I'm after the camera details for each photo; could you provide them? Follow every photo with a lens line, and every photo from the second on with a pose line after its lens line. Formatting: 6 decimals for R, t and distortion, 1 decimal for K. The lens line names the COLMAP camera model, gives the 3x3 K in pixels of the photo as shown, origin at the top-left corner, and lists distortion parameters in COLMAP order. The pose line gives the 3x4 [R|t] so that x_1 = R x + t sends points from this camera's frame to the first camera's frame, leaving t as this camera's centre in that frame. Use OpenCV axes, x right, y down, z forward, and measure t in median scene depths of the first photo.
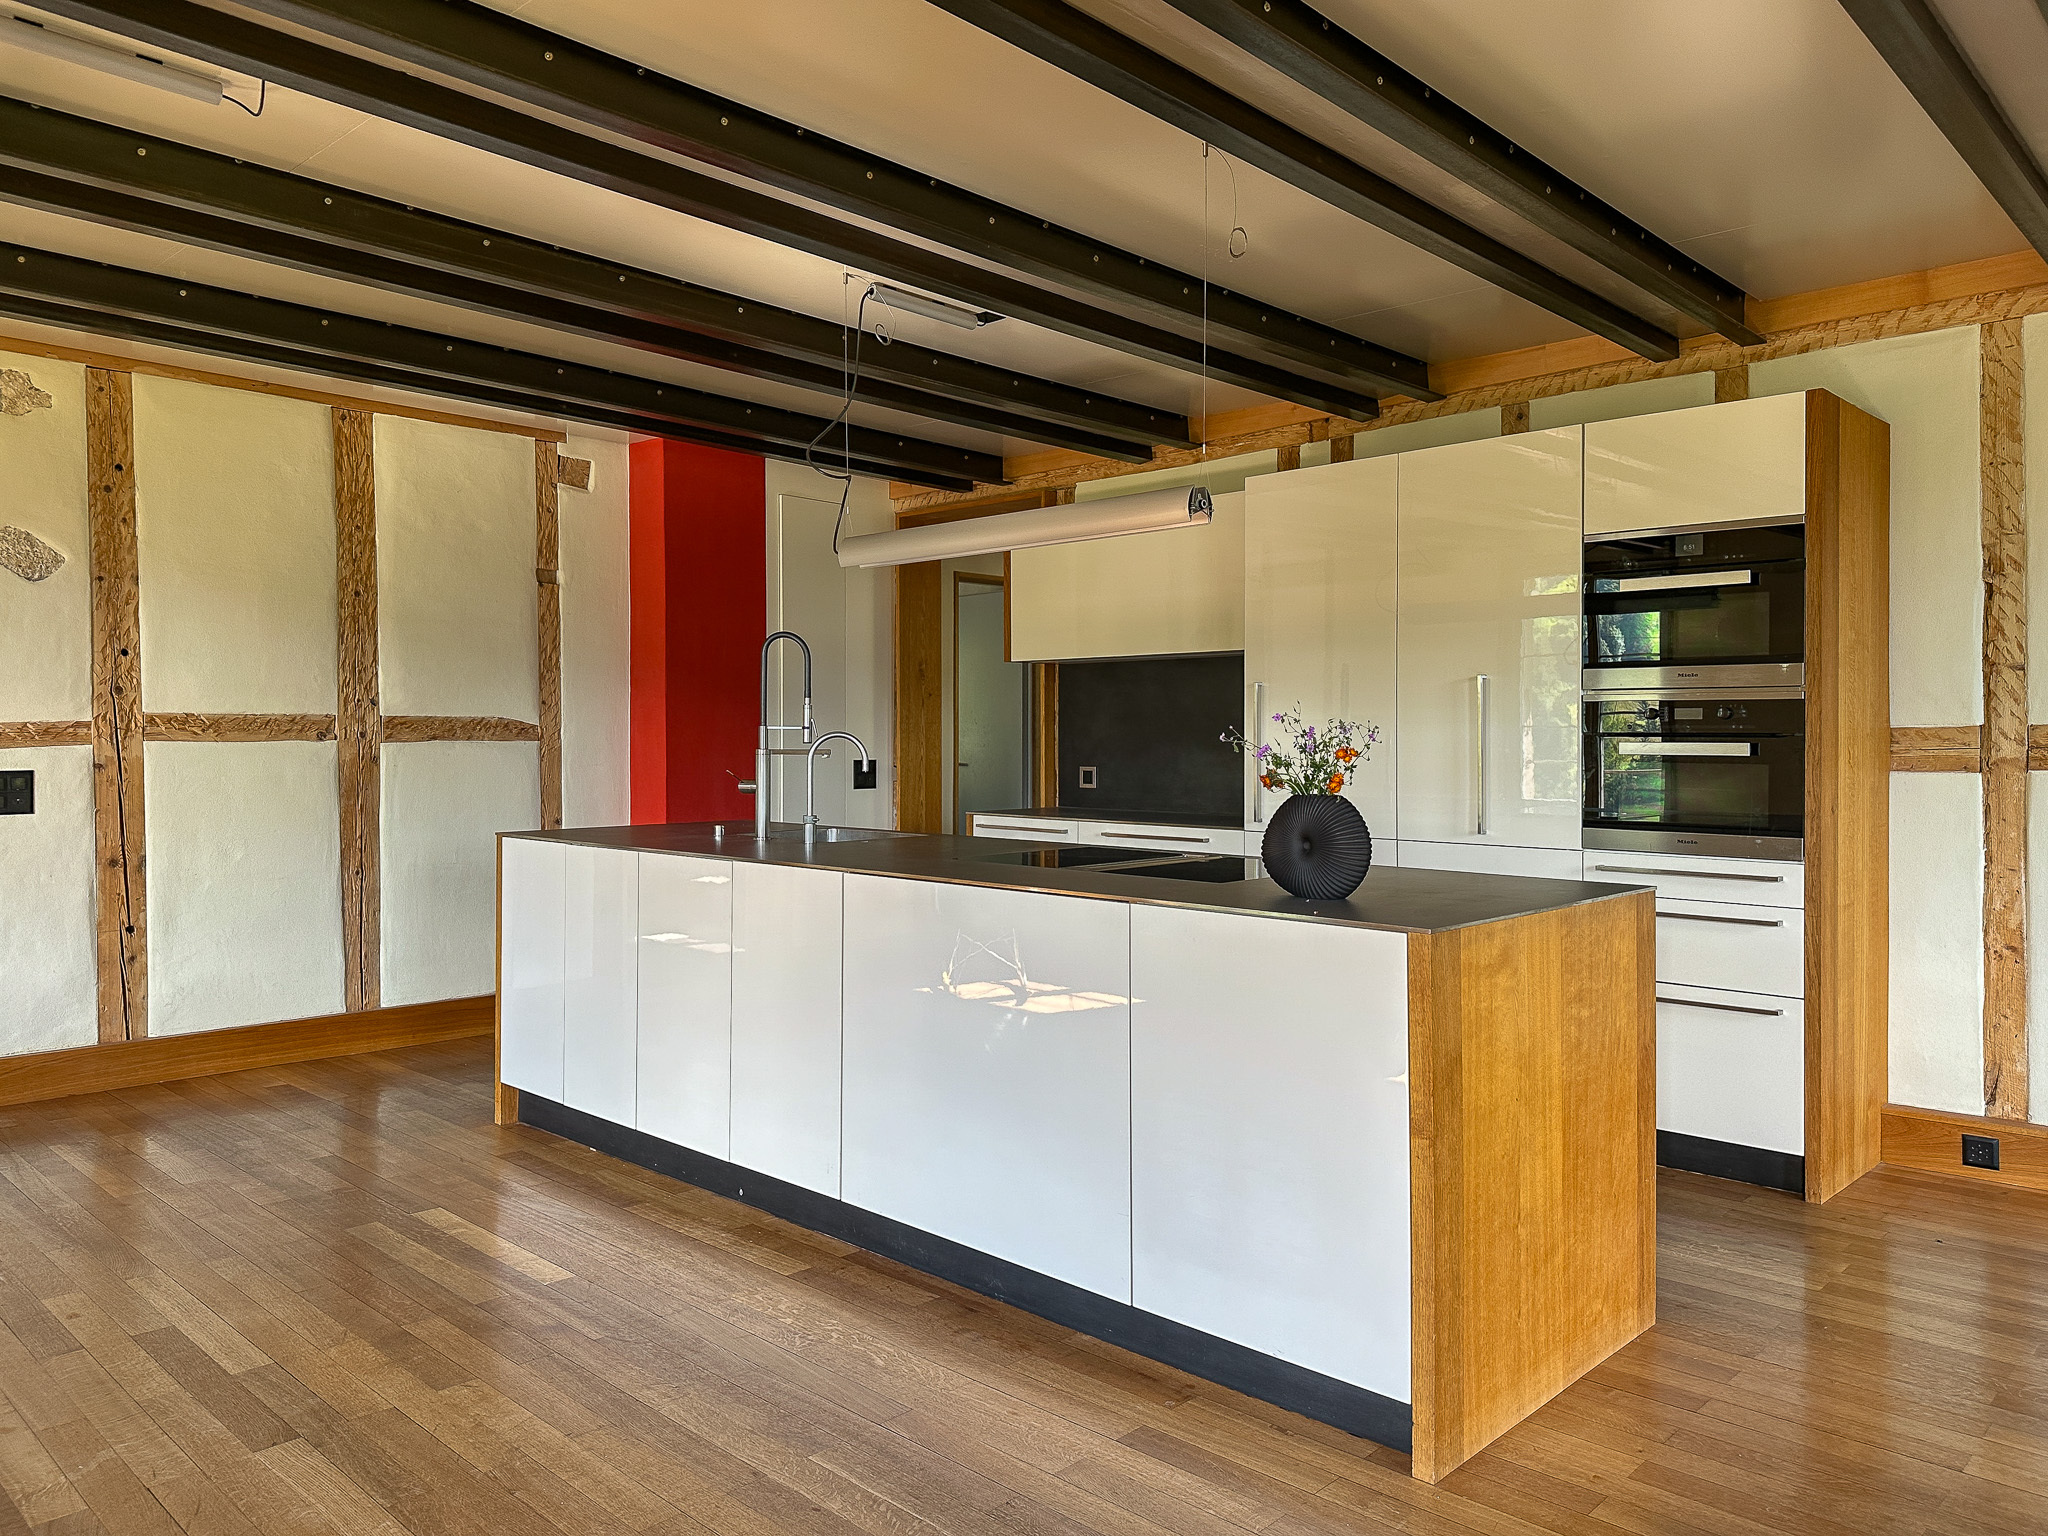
lens RADIAL K [[1452.6, 0, 1024.0], [0, 1452.6, 768.0], [0, 0, 1]] dist [0.005165, -0.005512]
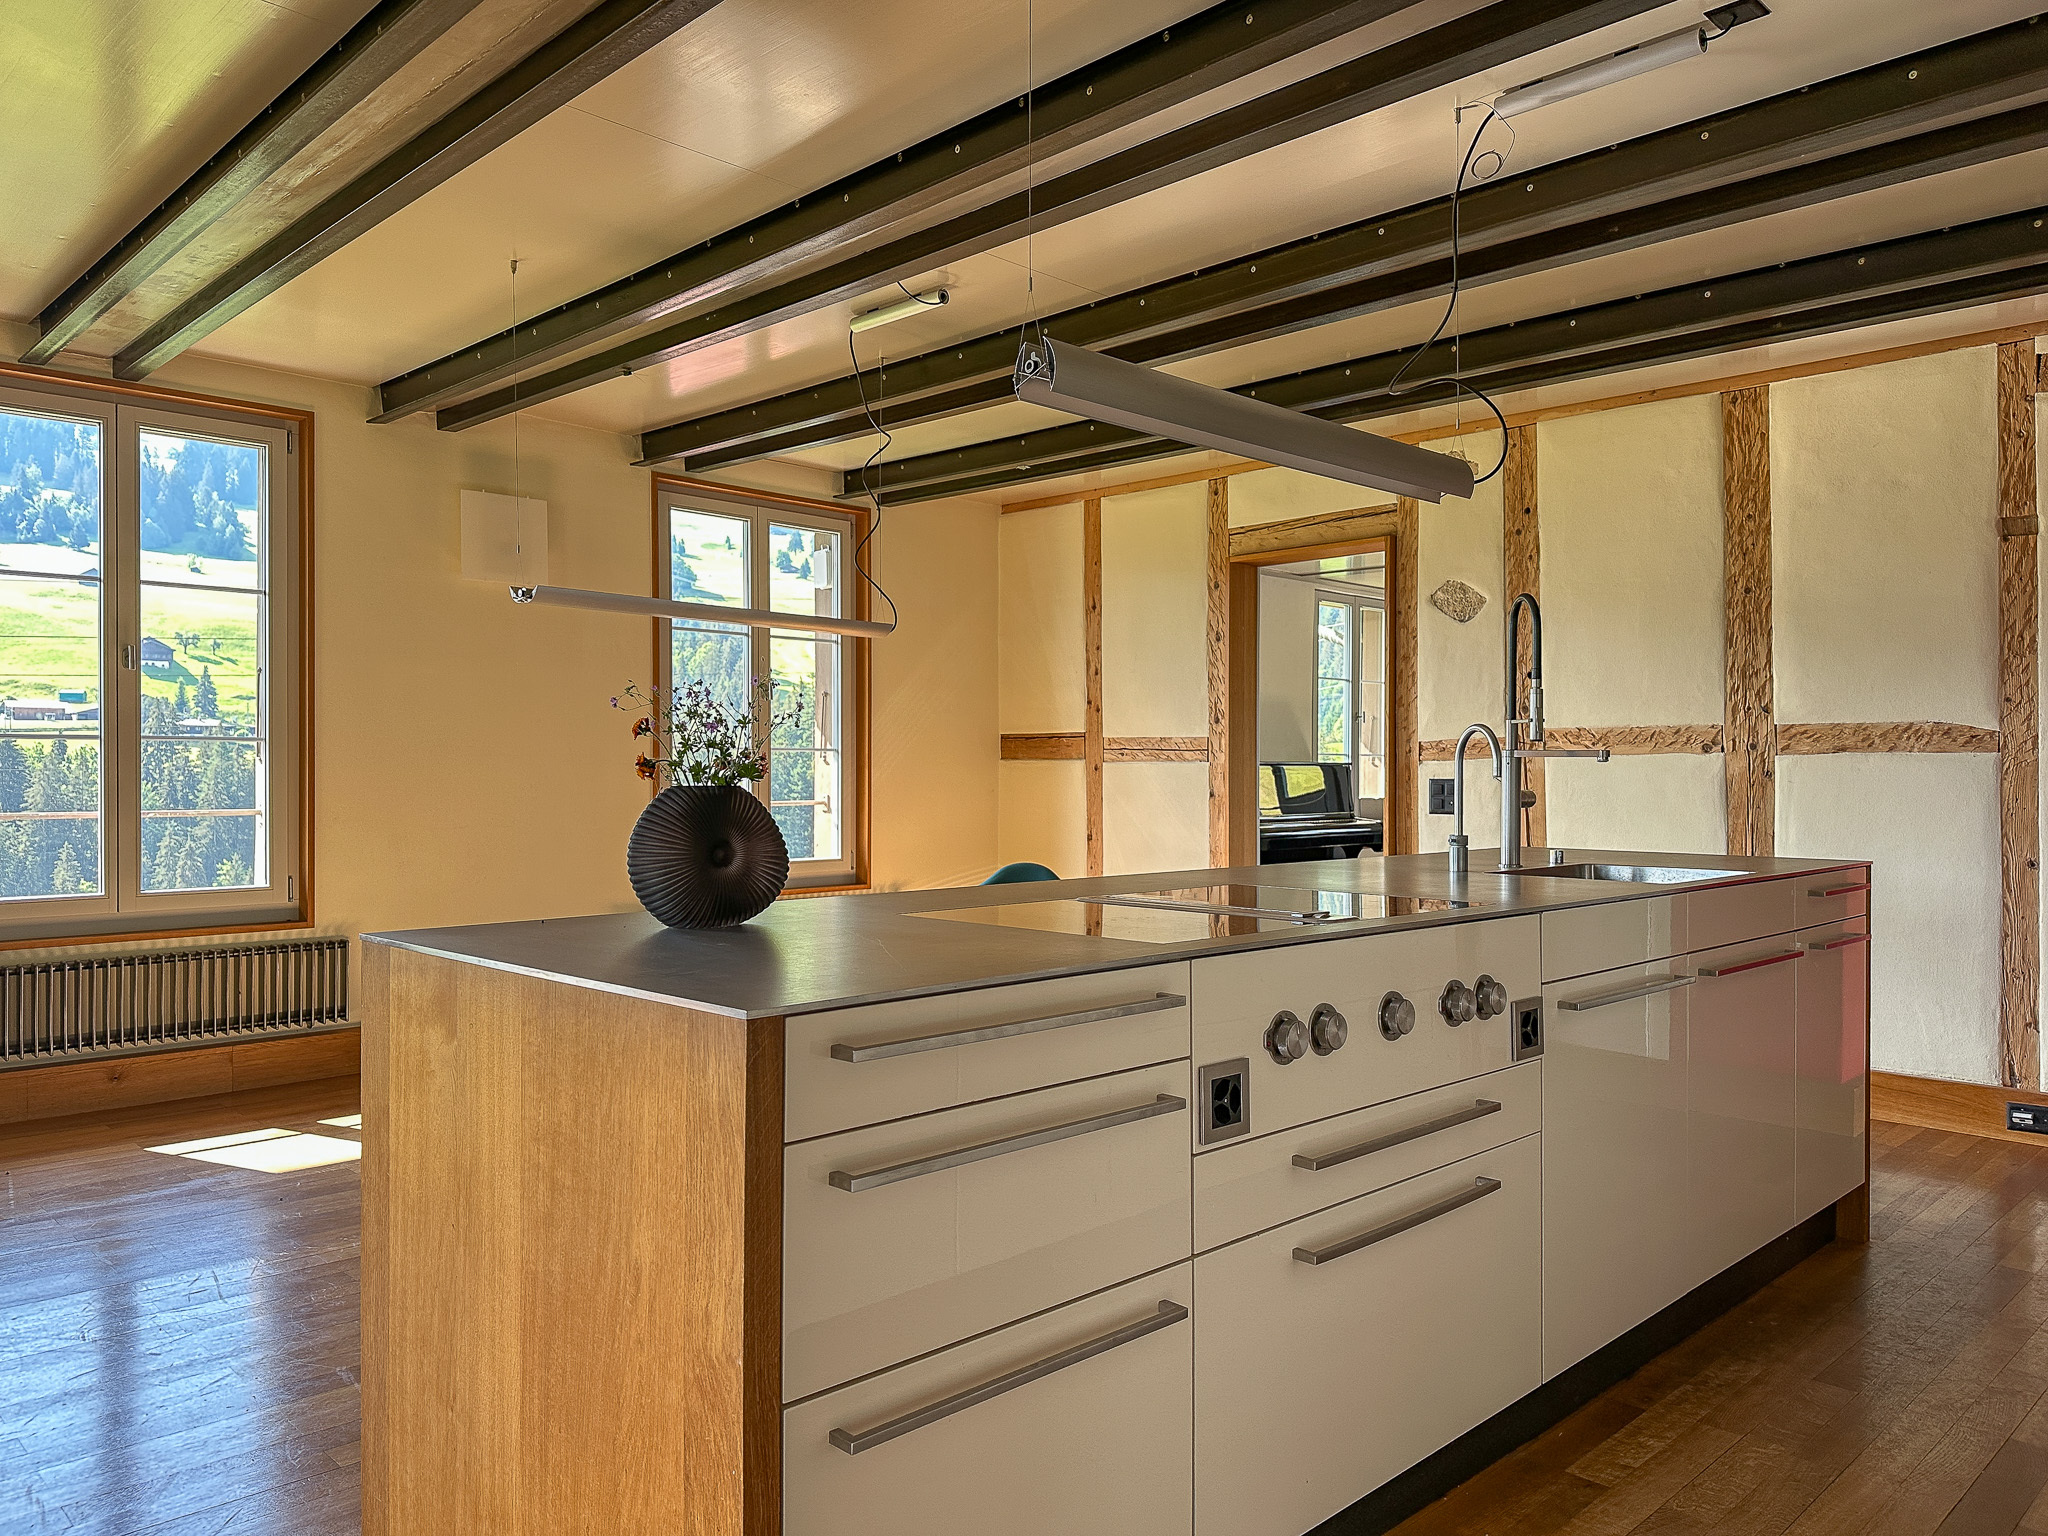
lens RADIAL K [[1452.6, 0, 1024.0], [0, 1452.6, 768.0], [0, 0, 1]] dist [0.005165, -0.005512]
pose [[-0.030689, 0.001805, -0.999527, 0.454199], [-0.020110, 0.999795, 0.002423, -0.002703], [0.999327, 0.020175, -0.030647, 0.576798]]
